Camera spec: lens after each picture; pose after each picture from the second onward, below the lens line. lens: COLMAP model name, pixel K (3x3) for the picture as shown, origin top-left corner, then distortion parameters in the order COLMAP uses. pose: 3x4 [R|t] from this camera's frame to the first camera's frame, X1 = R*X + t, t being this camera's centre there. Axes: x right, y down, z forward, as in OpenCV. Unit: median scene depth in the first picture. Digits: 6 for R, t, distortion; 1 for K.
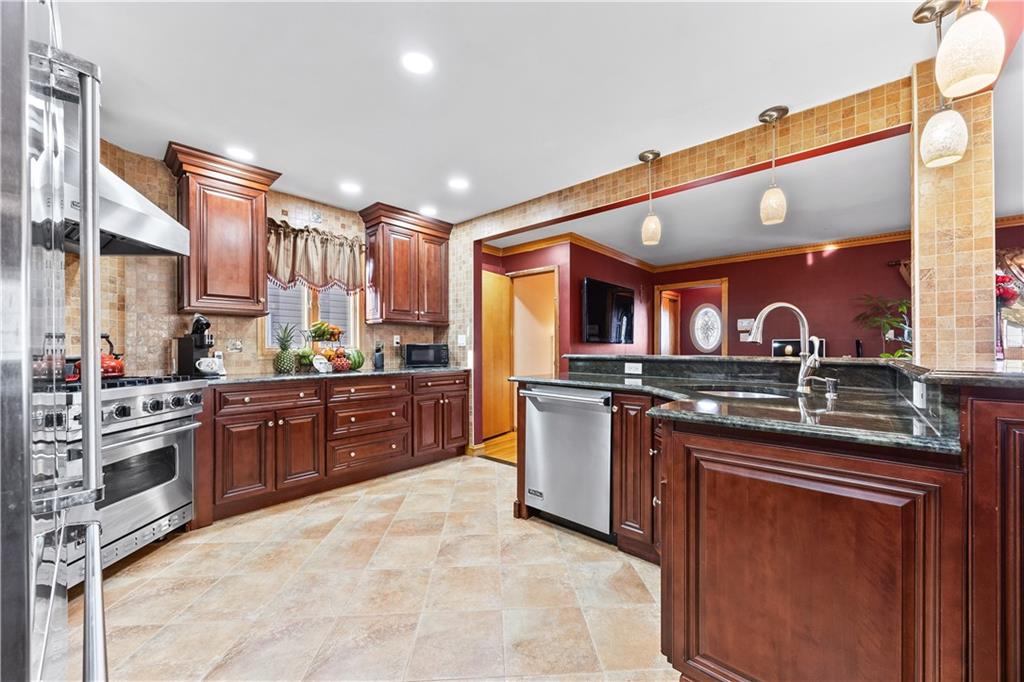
lens RADIAL K [[396.0, 0, 516.5], [0, 396.0, 347.2], [0, 0, 1]] dist [0.000801, -0.000804]
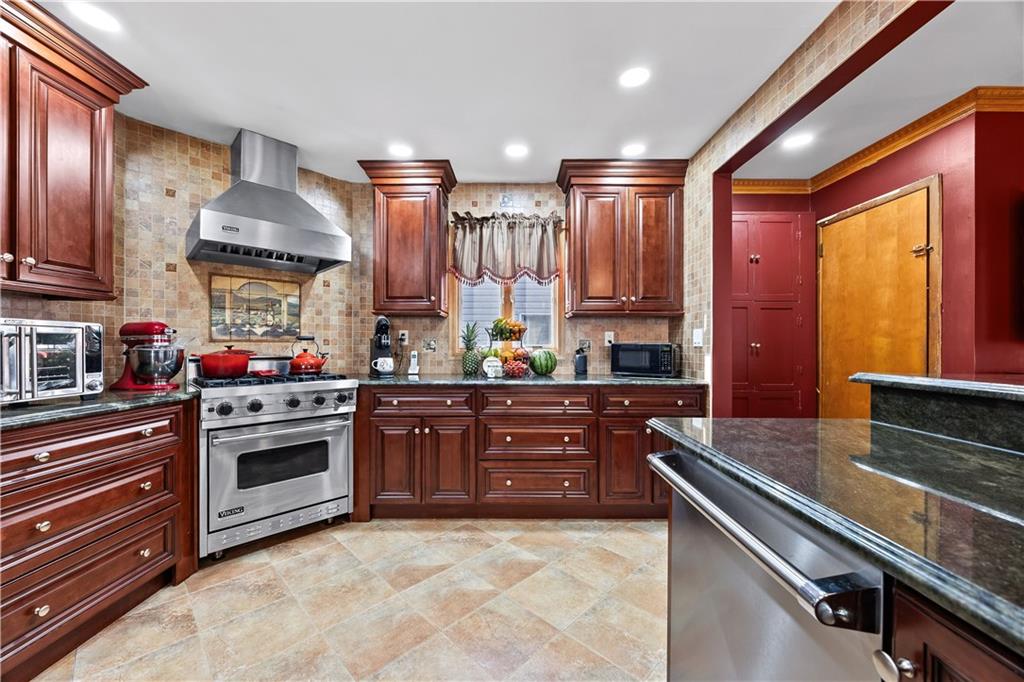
lens RADIAL K [[396.0, 0, 506.5], [0, 396.0, 343.0], [0, 0, 1]] dist [0.000801, -0.000804]
pose [[0.658502, 0.002374, -0.752575, 0.178241], [-0.001623, 0.999997, 0.001735, -0.011614], [0.752577, 0.000079, 0.658504, 0.456638]]
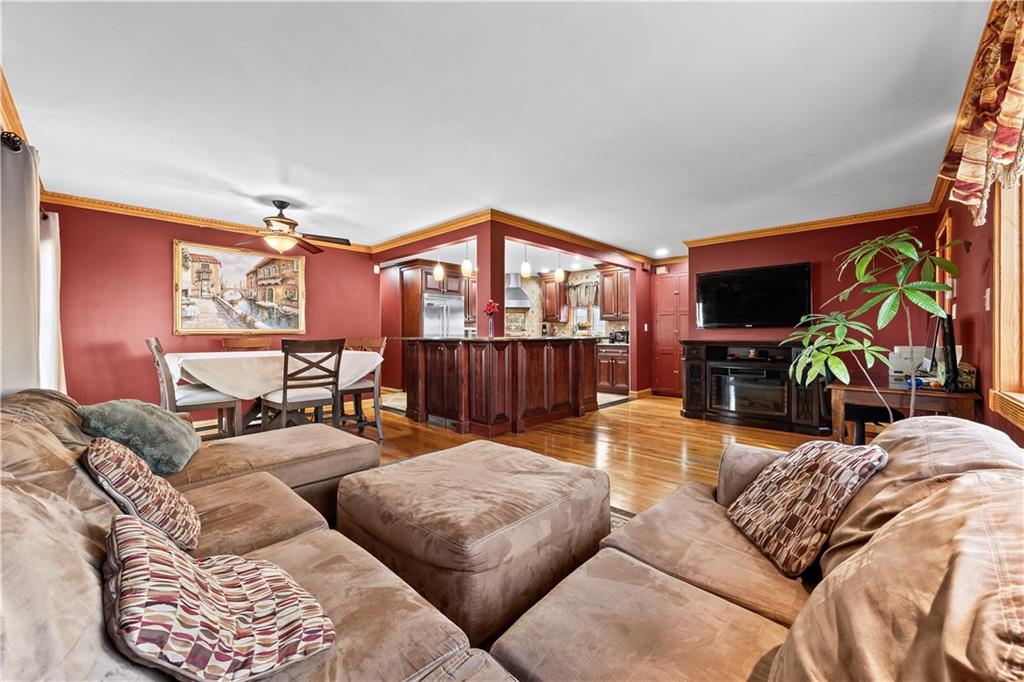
lens RADIAL K [[396.0, 0, 508.5], [0, 396.0, 331.9], [0, 0, 1]] dist [0.000801, -0.000804]
pose [[-0.040650, -0.005050, -0.999161, 2.007164], [0.004287, 0.999977, -0.005228, 0.006505], [0.999164, -0.004496, -0.040627, 0.694814]]
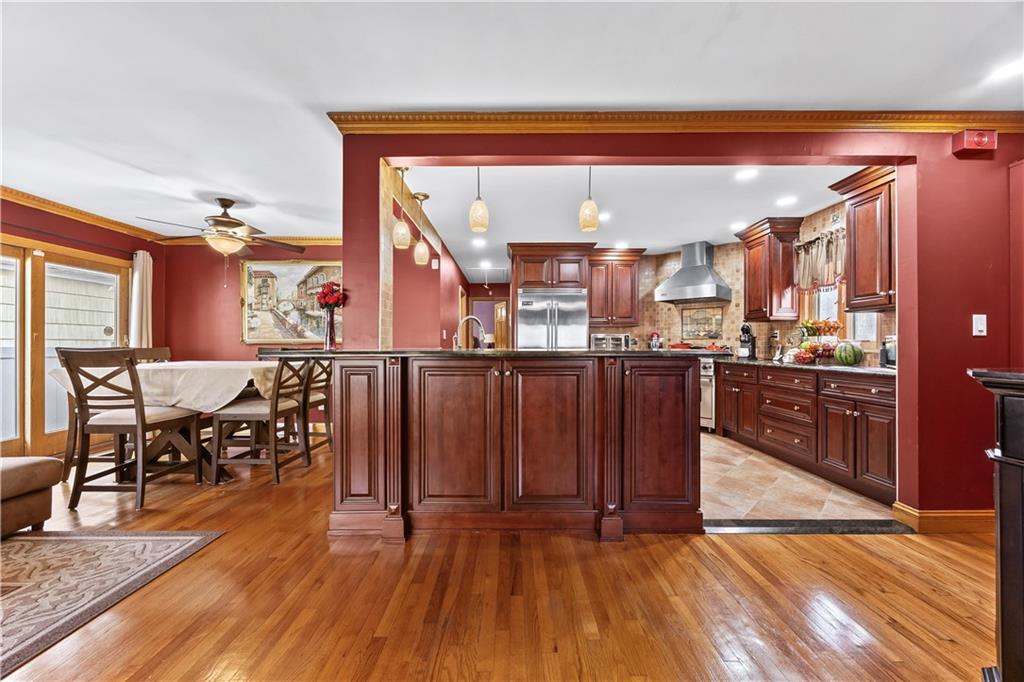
lens RADIAL K [[396.0, 0, 510.7], [0, 396.0, 342.6], [0, 0, 1]] dist [0.000801, -0.000804]
pose [[-0.746997, -0.001428, -0.664826, 0.934136], [0.002366, 0.999986, -0.004806, 0.007449], [0.664824, -0.005164, -0.746982, 1.333759]]
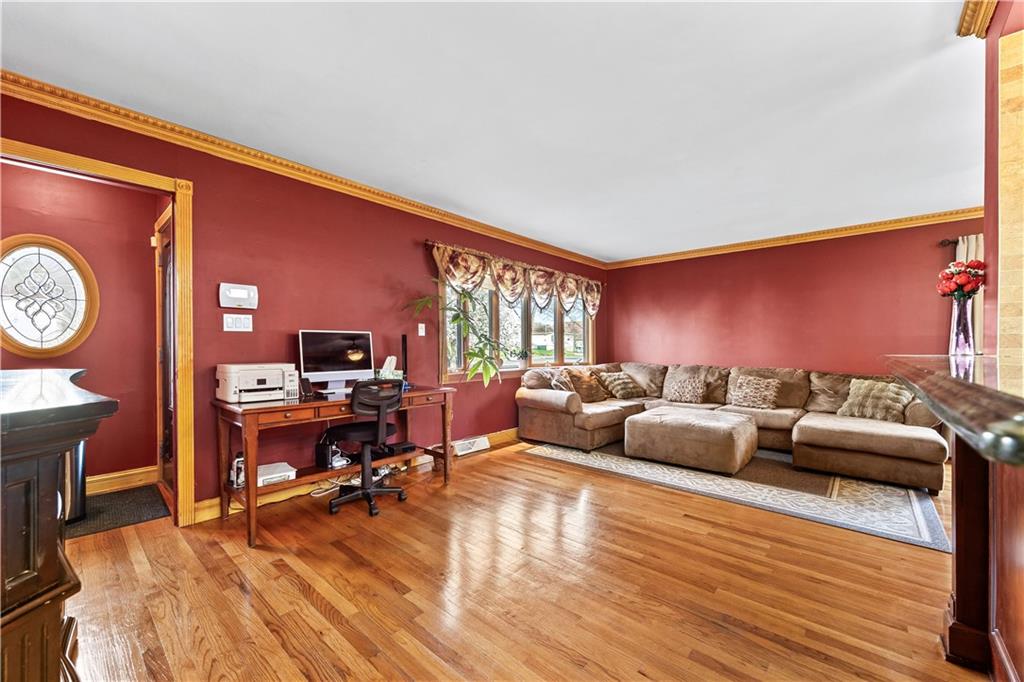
lens RADIAL K [[396.0, 0, 517.9], [0, 396.0, 354.5], [0, 0, 1]] dist [0.000801, -0.000804]
pose [[-0.006959, -0.010272, 0.999923, 0.198708], [0.001201, 0.999946, 0.010281, 0.015242], [-0.999975, 0.001272, -0.006947, 1.162629]]
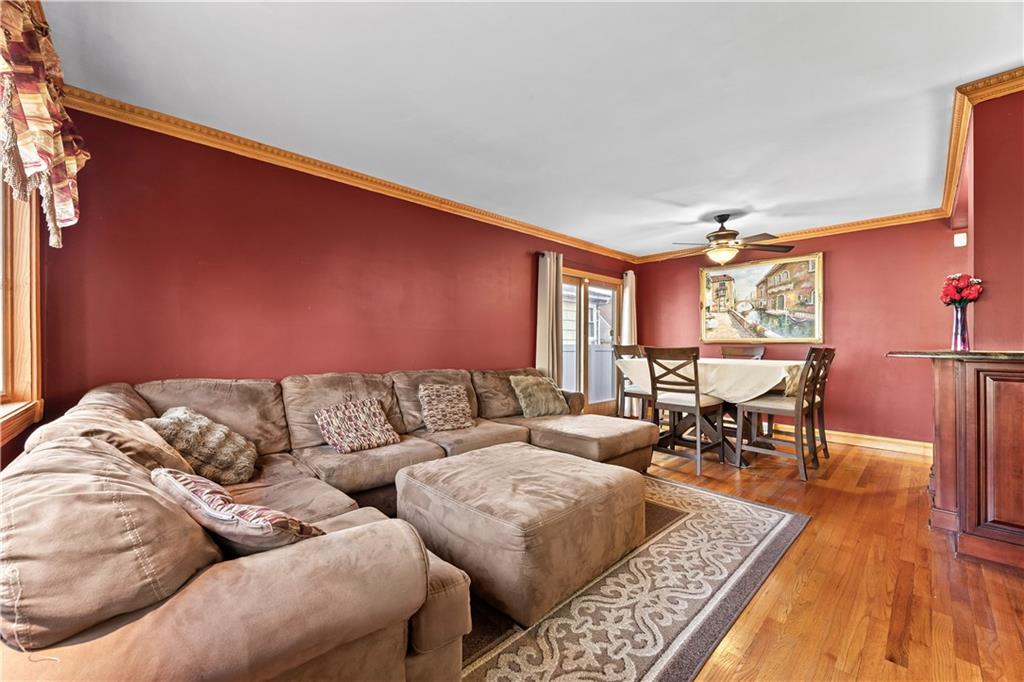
lens RADIAL K [[396.0, 0, 509.7], [0, 396.0, 341.2], [0, 0, 1]] dist [0.000801, -0.000804]
pose [[-0.996221, -0.003678, 0.086773, 1.370224], [-0.004088, 0.999981, -0.004551, 0.006797], [-0.086755, -0.004889, -0.996218, 1.281625]]
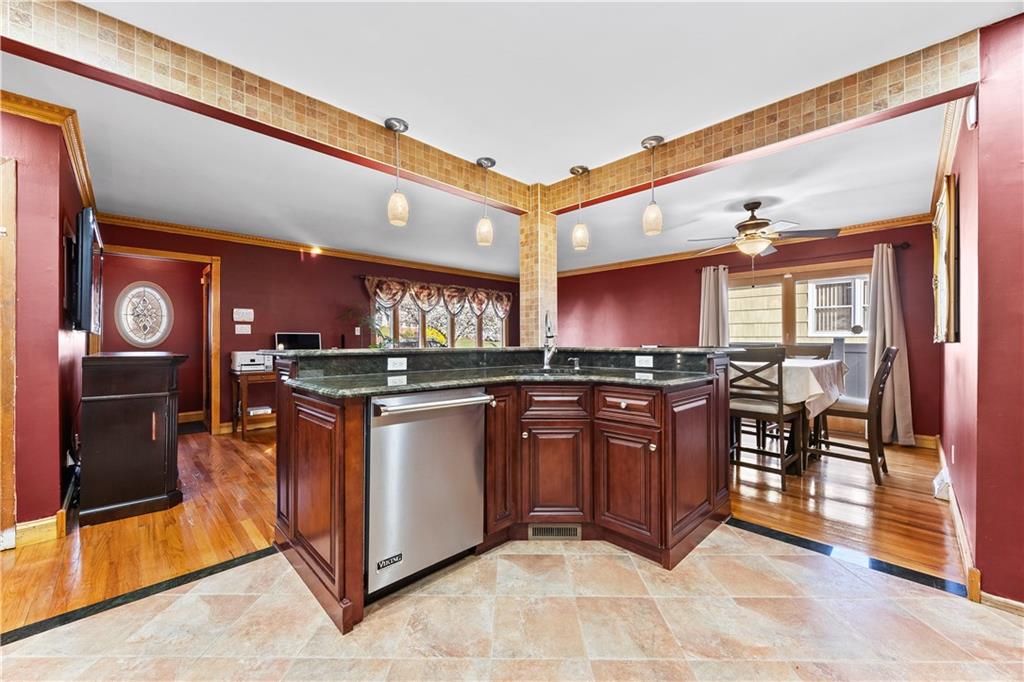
lens RADIAL K [[396.0, 0, 513.3], [0, 396.0, 339.6], [0, 0, 1]] dist [0.000801, -0.000804]
pose [[0.070313, 0.004263, 0.997516, -0.450010], [-0.000763, 0.999991, -0.004220, 0.003038], [-0.997525, -0.000464, 0.070315, 0.569277]]
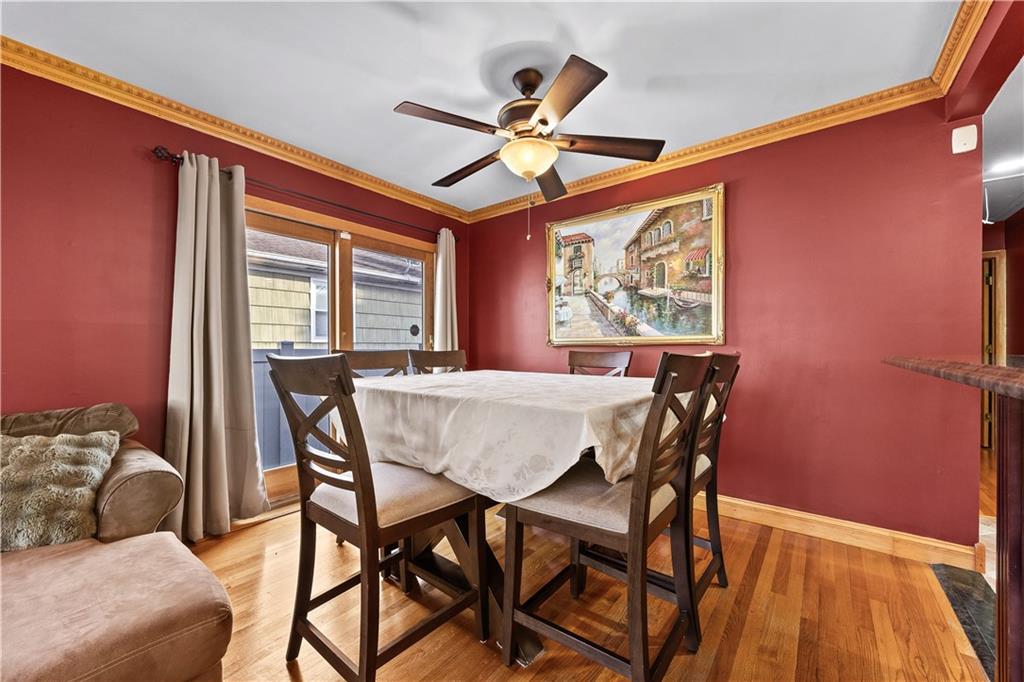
lens RADIAL K [[396.0, 0, 509.4], [0, 396.0, 352.7], [0, 0, 1]] dist [0.000801, -0.000804]
pose [[-0.998683, 0.003013, -0.051217, 0.851651], [0.002401, 0.999925, 0.012003, 0.009331], [0.051249, 0.011864, -0.998615, 0.551958]]
